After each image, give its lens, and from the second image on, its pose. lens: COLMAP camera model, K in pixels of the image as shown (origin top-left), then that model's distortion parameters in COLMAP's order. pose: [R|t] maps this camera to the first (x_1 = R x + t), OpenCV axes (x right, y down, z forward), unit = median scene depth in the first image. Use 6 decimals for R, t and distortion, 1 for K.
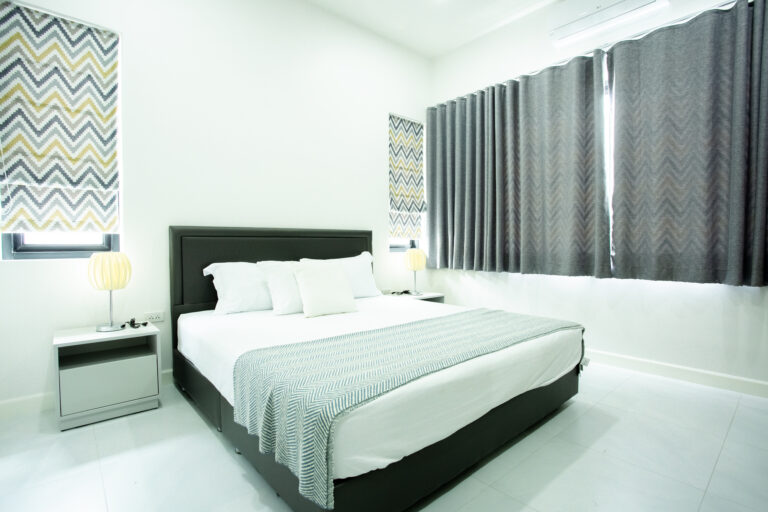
lens RADIAL K [[377.8, 0, 384.0], [0, 377.8, 256.0], [0, 0, 1]] dist [-0.046465, 0.000058]
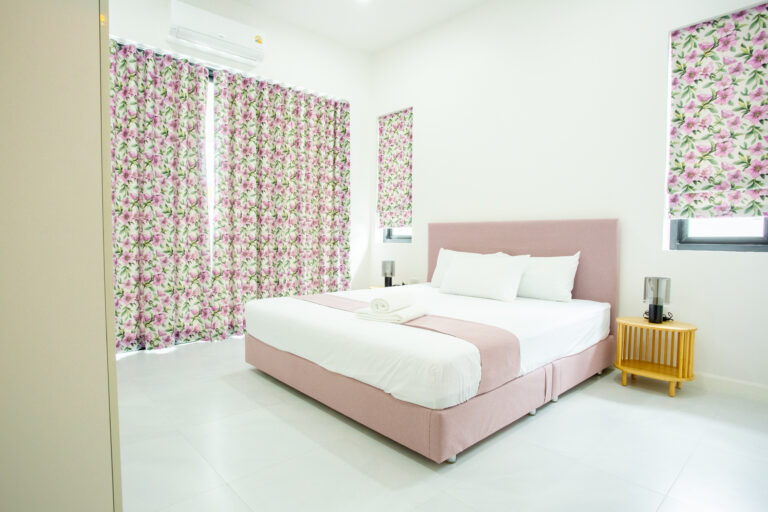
lens RADIAL K [[401.8, 0, 384.0], [0, 401.8, 256.0], [0, 0, 1]] dist [0.000035, -0.000177]
pose [[0.016215, 0.037597, -0.999161, 0.755046], [-0.018815, 0.999127, 0.037291, -0.014326], [0.999691, 0.018195, 0.016908, 0.540447]]
